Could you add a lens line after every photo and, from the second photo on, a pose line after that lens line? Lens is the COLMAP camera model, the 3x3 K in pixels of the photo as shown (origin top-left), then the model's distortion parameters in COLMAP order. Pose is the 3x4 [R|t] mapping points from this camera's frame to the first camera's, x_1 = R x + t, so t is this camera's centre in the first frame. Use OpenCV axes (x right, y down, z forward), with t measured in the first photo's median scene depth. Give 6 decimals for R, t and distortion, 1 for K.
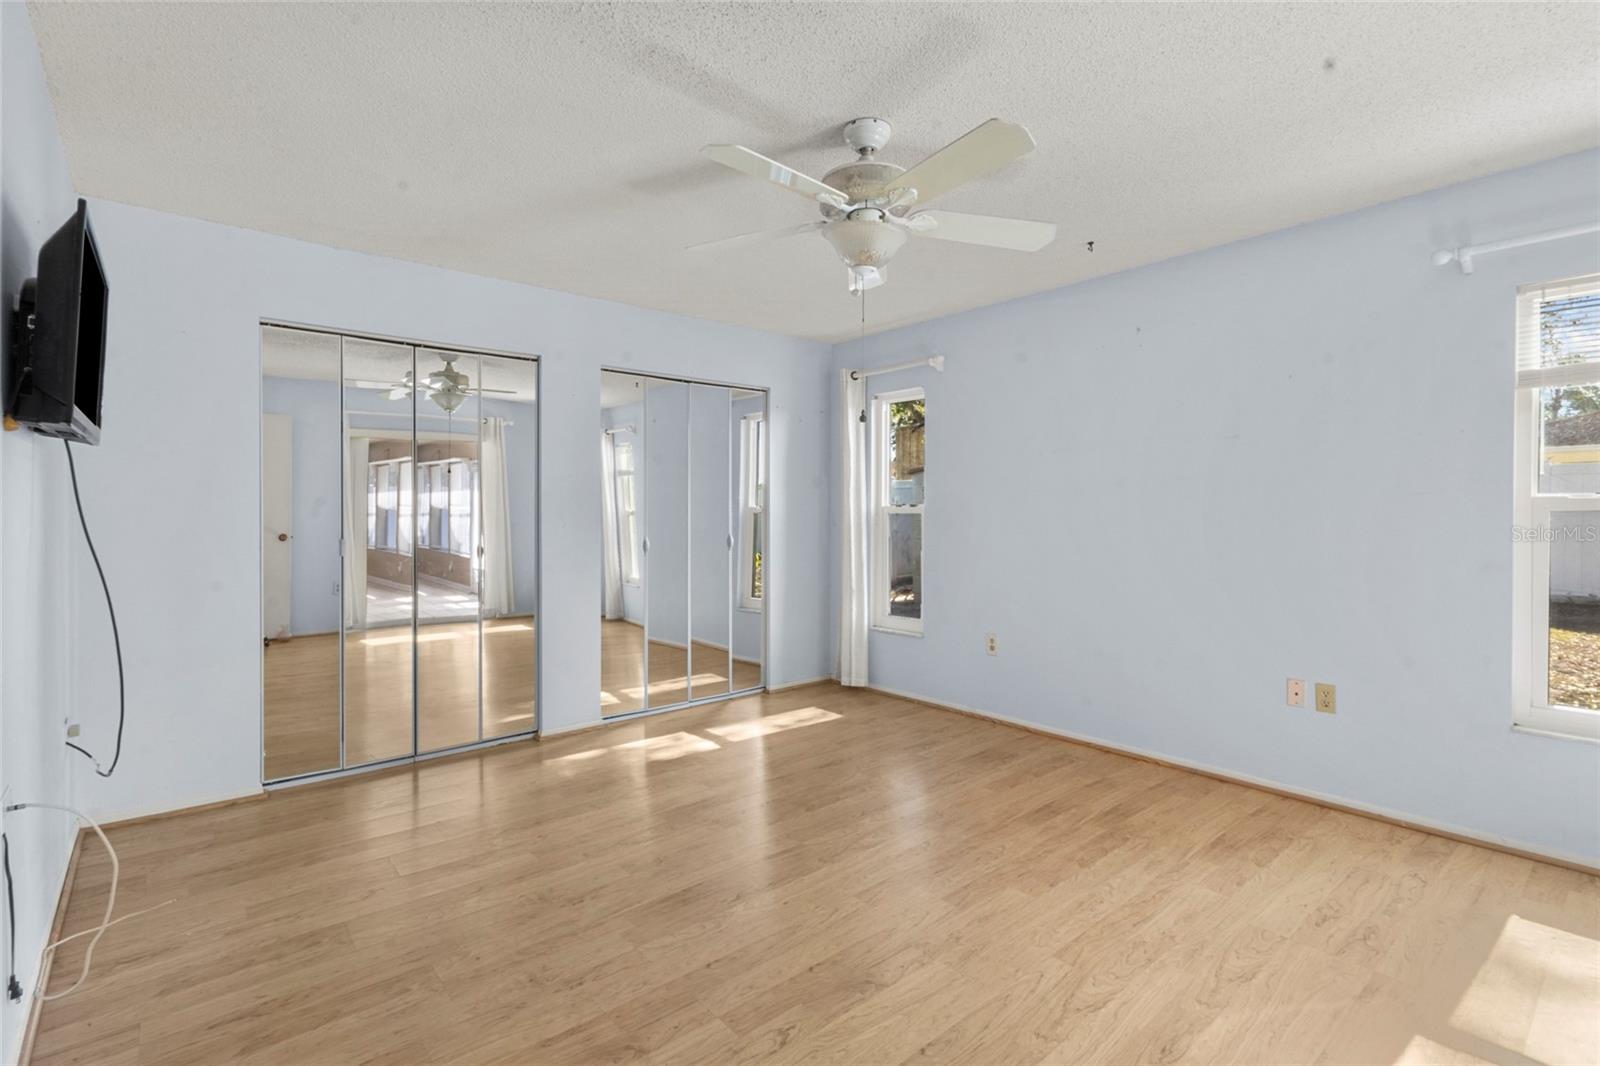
lens RADIAL K [[740.2, 0, 800.8], [0, 740.2, 524.5], [0, 0, 1]] dist [0.002458, 0.000224]
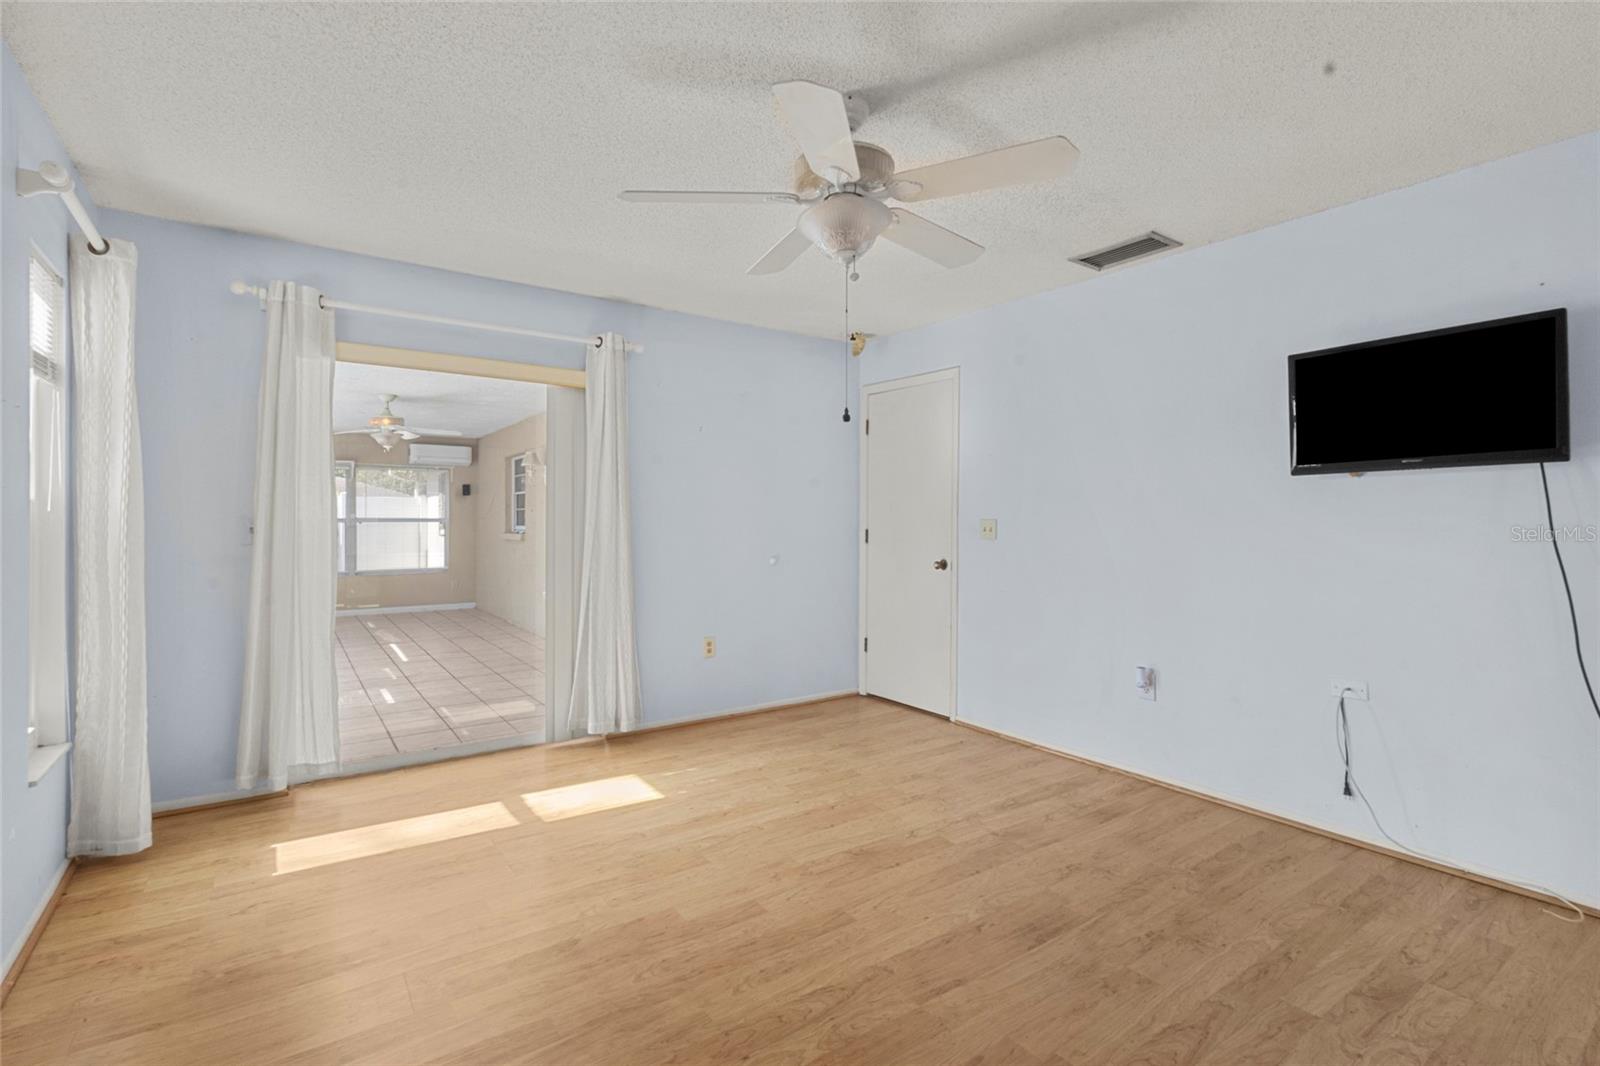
lens RADIAL K [[740.2, 0, 798.5], [0, 740.2, 523.7], [0, 0, 1]] dist [0.002458, 0.000224]
pose [[-0.995537, -0.003686, 0.094301, 0.066880], [-0.002365, 0.999898, 0.014117, -0.028975], [-0.094344, 0.013831, -0.995444, 2.296669]]
